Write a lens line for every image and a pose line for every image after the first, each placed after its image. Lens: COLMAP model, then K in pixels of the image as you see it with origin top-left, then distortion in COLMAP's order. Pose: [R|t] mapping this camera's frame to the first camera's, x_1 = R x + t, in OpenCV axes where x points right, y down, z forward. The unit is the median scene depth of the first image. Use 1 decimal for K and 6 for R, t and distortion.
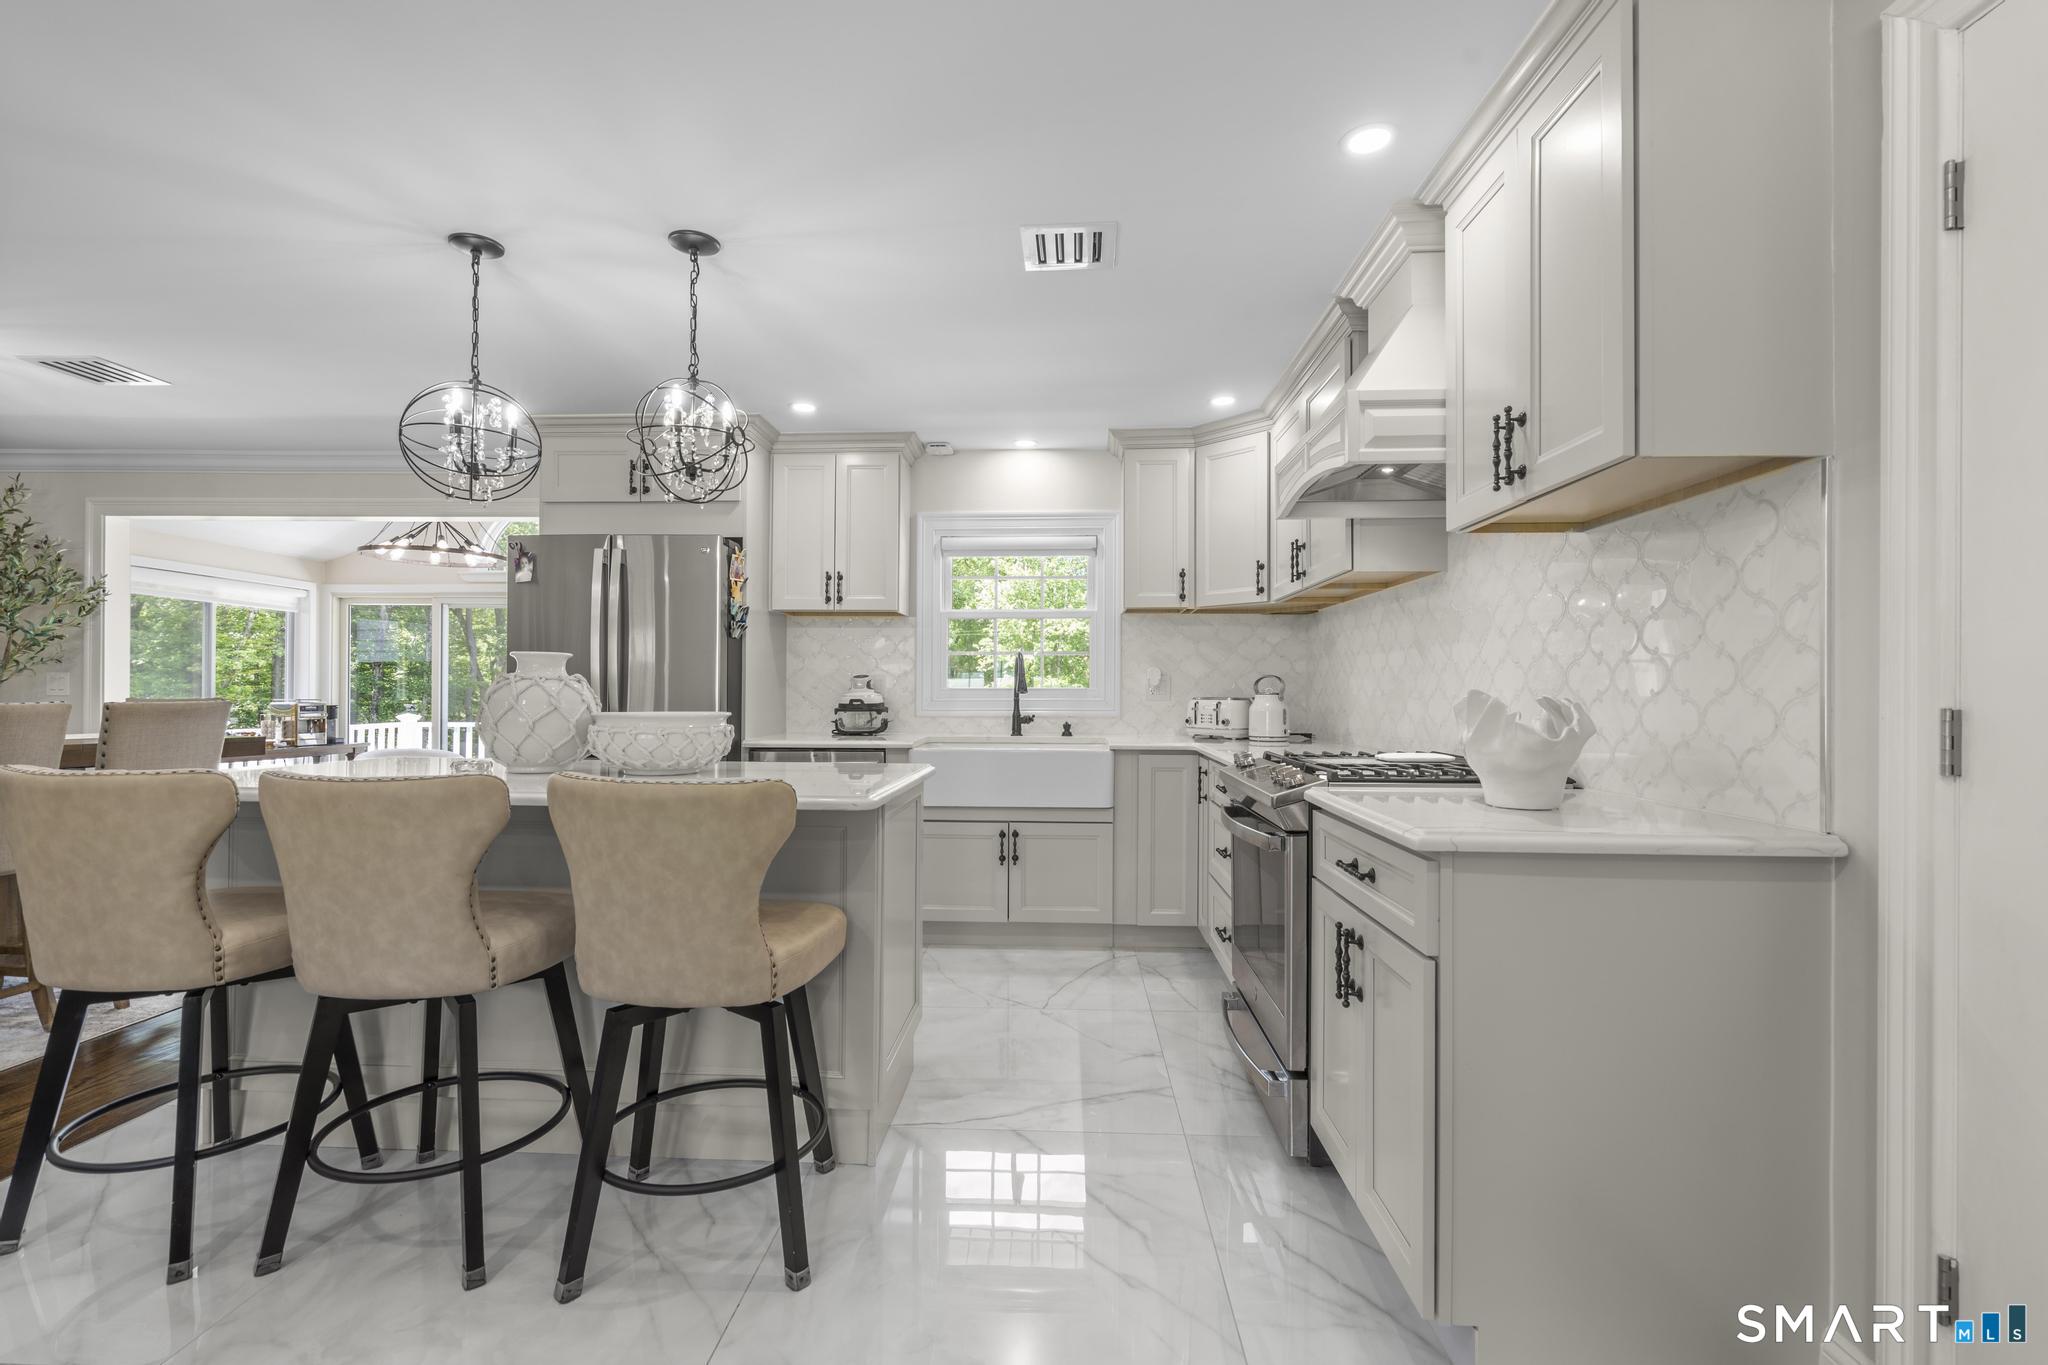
lens RADIAL K [[927.3, 0, 1018.7], [0, 927.3, 668.1], [0, 0, 1]] dist [-0.000827, 0.000679]
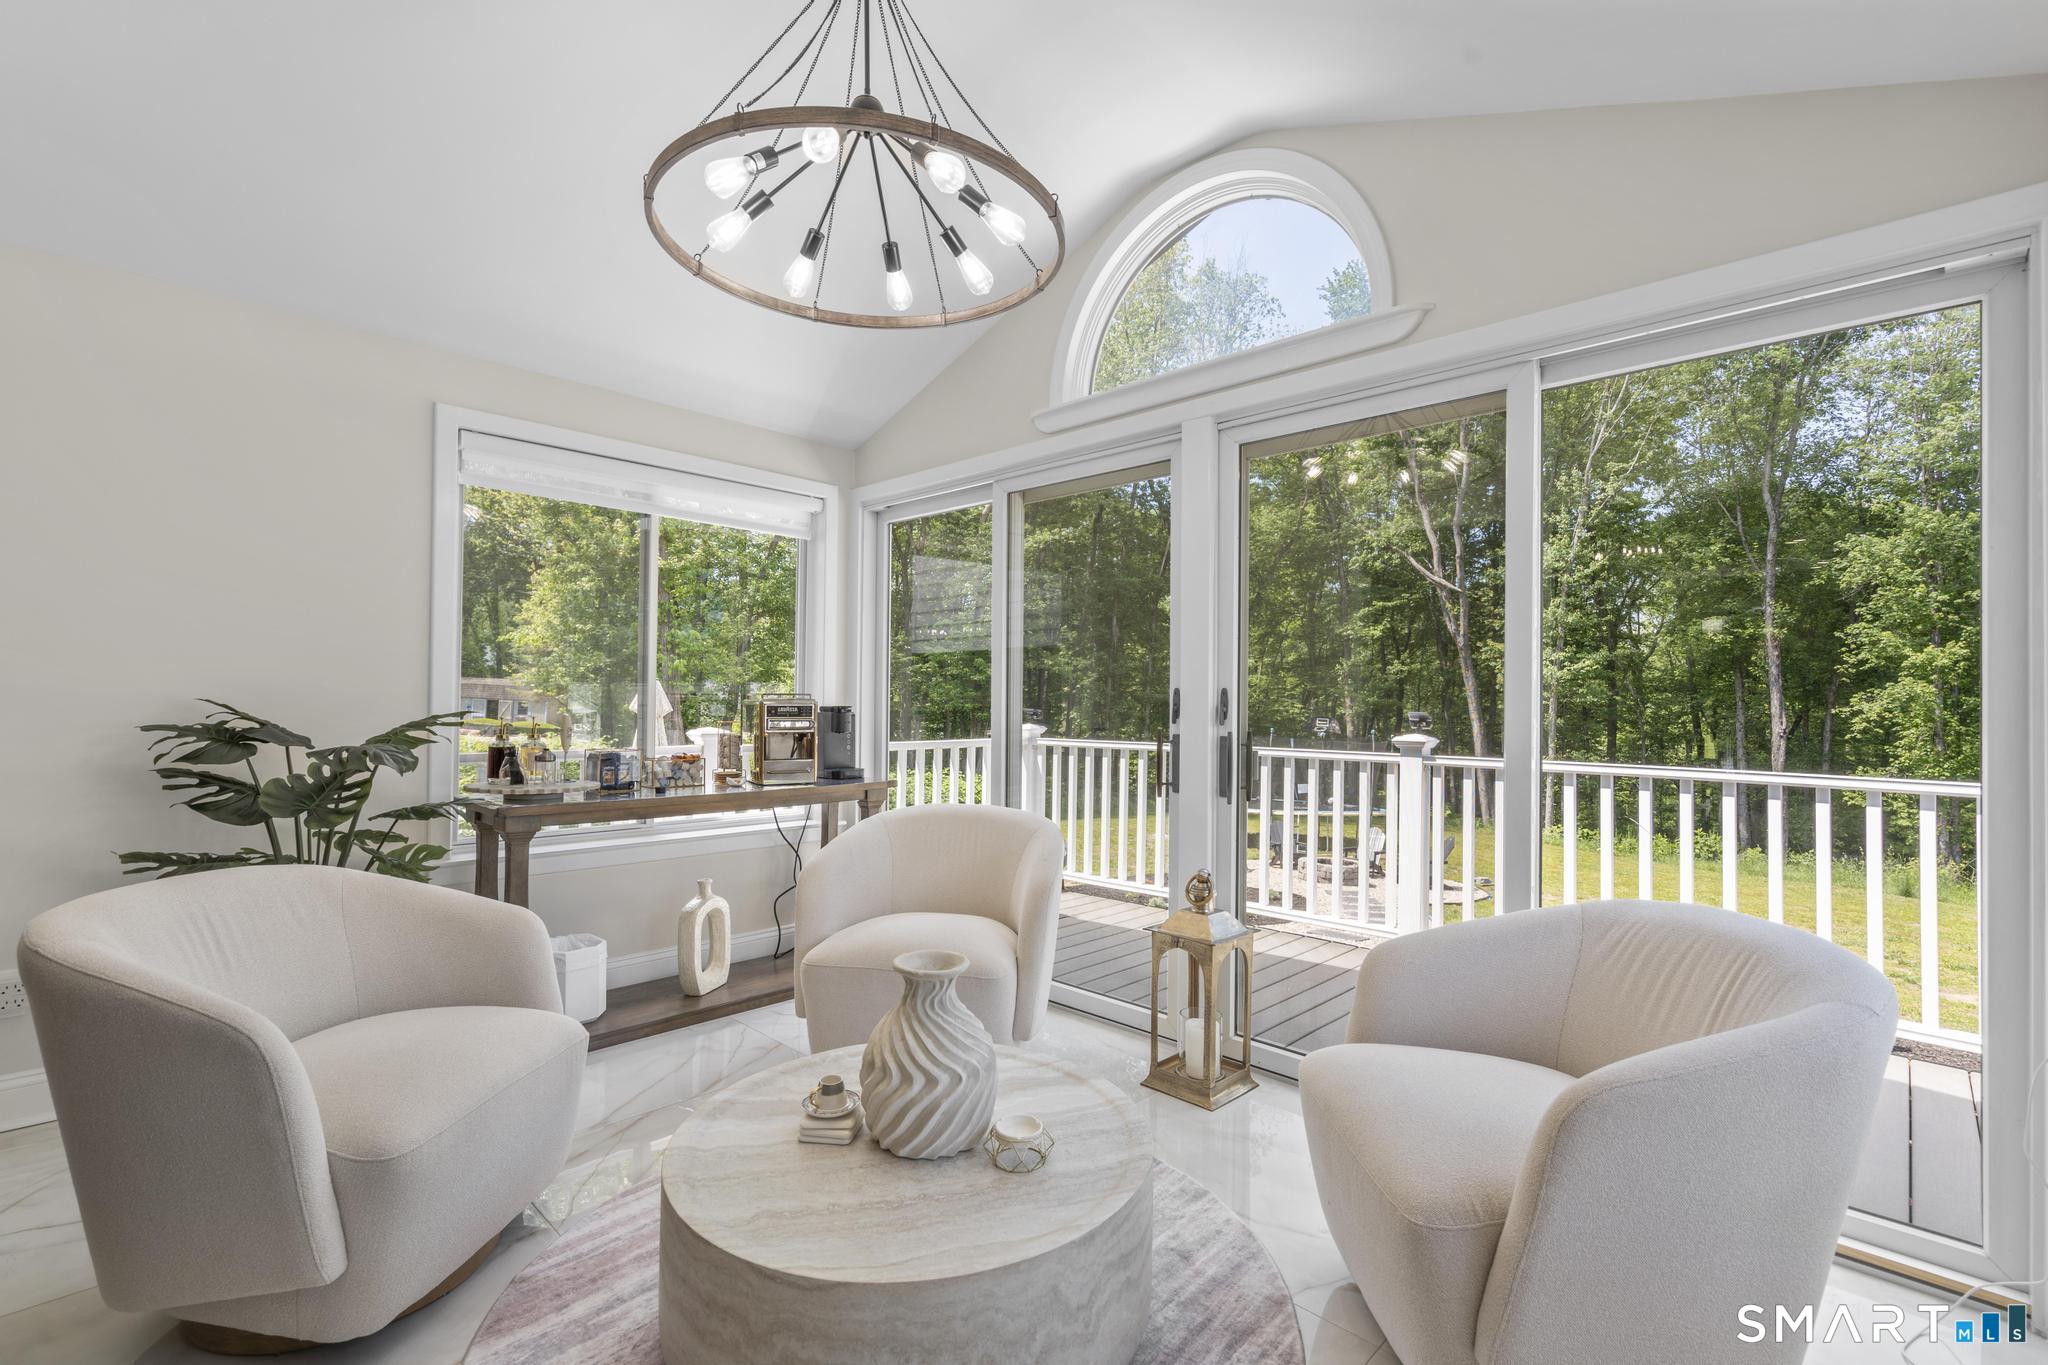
lens RADIAL K [[927.3, 0, 1024.2], [0, 927.3, 685.7], [0, 0, 1]] dist [-0.000827, 0.000679]
pose [[0.750553, -0.005593, -0.660787, -0.311629], [0.011264, 0.999927, 0.004331, 0.027110], [0.660714, -0.010694, 0.750561, 0.663679]]
